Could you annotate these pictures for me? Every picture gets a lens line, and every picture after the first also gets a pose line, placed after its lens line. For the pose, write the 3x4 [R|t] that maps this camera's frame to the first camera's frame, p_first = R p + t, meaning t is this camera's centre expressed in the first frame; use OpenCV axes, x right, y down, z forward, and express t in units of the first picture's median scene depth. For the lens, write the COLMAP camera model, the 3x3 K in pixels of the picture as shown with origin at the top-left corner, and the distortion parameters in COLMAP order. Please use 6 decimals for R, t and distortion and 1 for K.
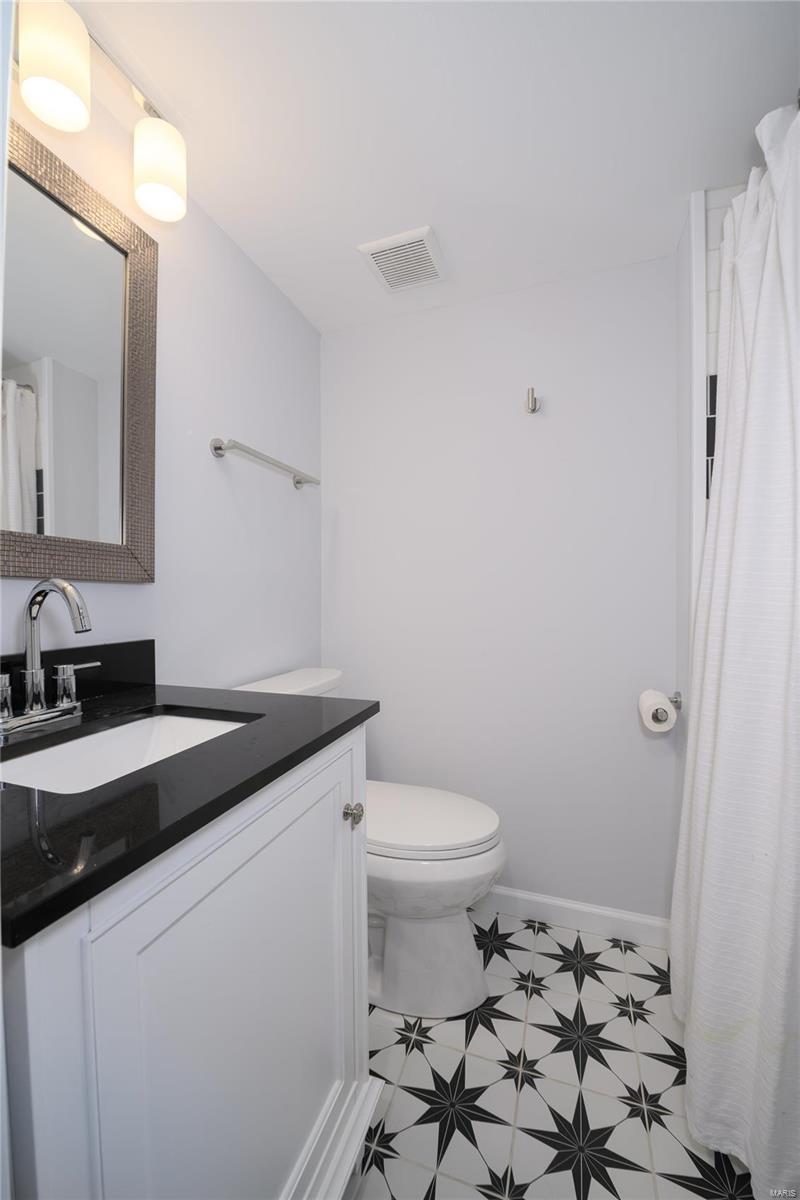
lens RADIAL K [[487.1, 0, 400.1], [0, 487.1, 597.6], [0, 0, 1]] dist [-0.002041, -0.002575]
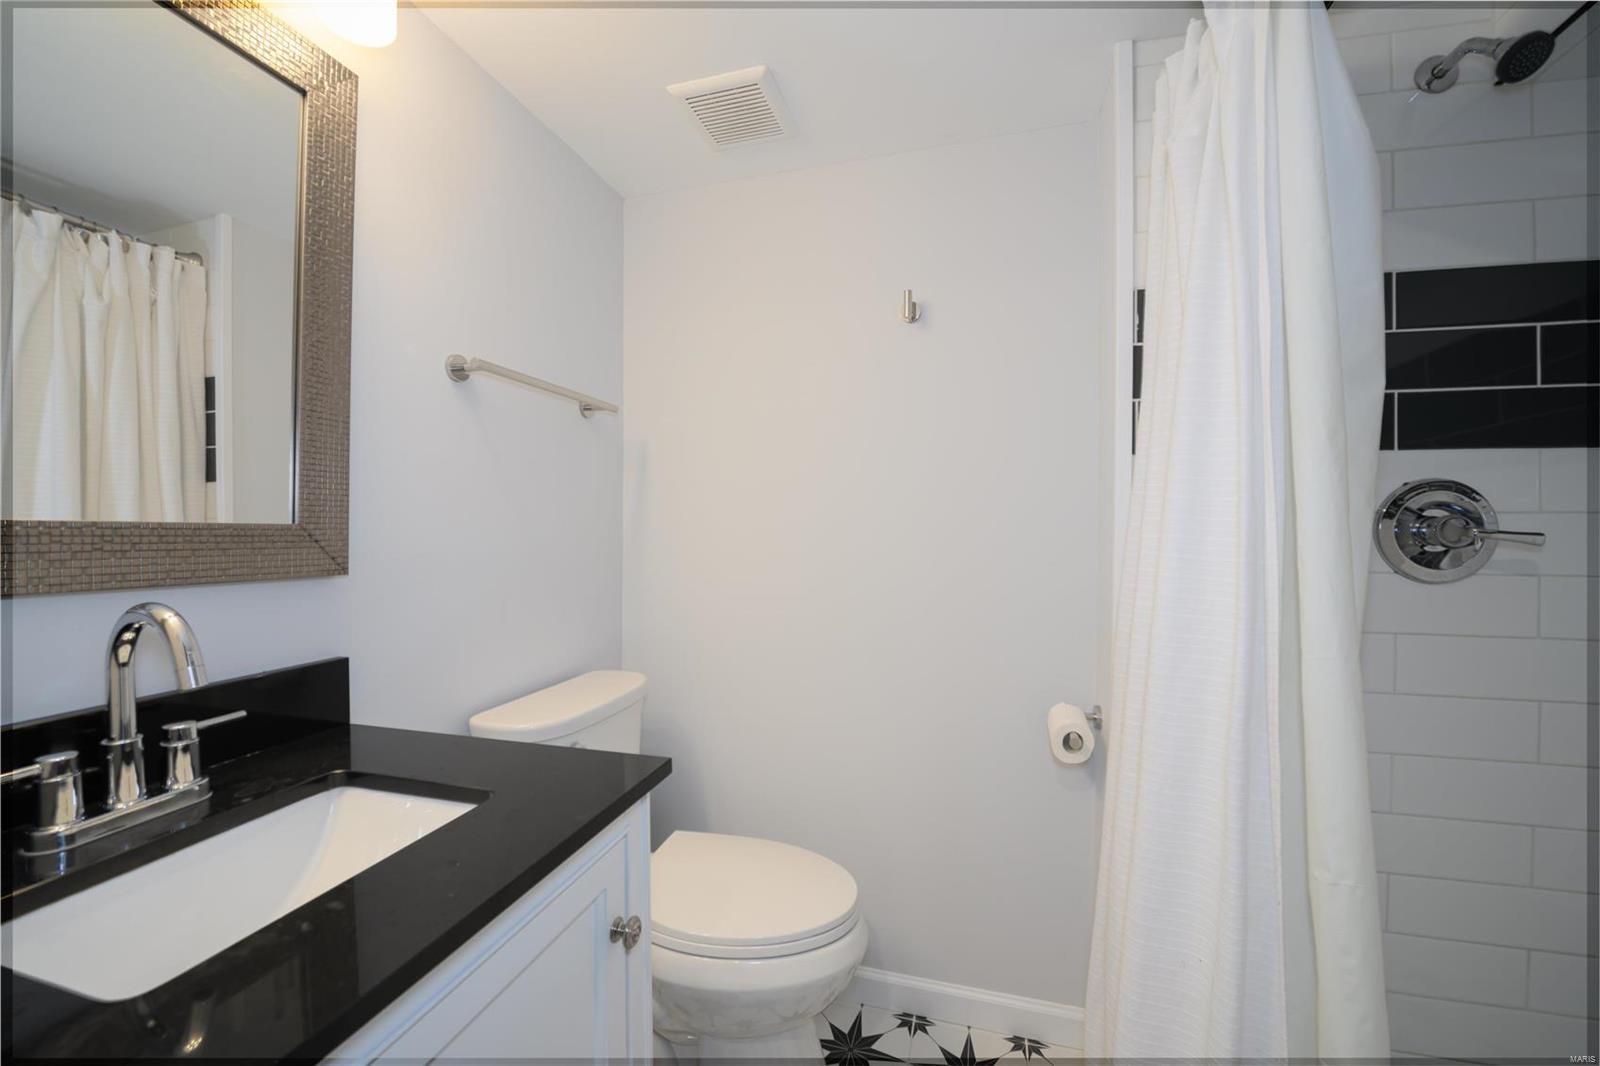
lens RADIAL K [[649.4, 0, 807.7], [0, 649.4, 529.5], [0, 0, 1]] dist [-0.002041, -0.002575]
pose [[0.997286, 0.003638, 0.073529, 0.059994], [-0.003447, 0.999990, -0.002720, -0.083157], [-0.073538, 0.002459, 0.997289, 0.043994]]
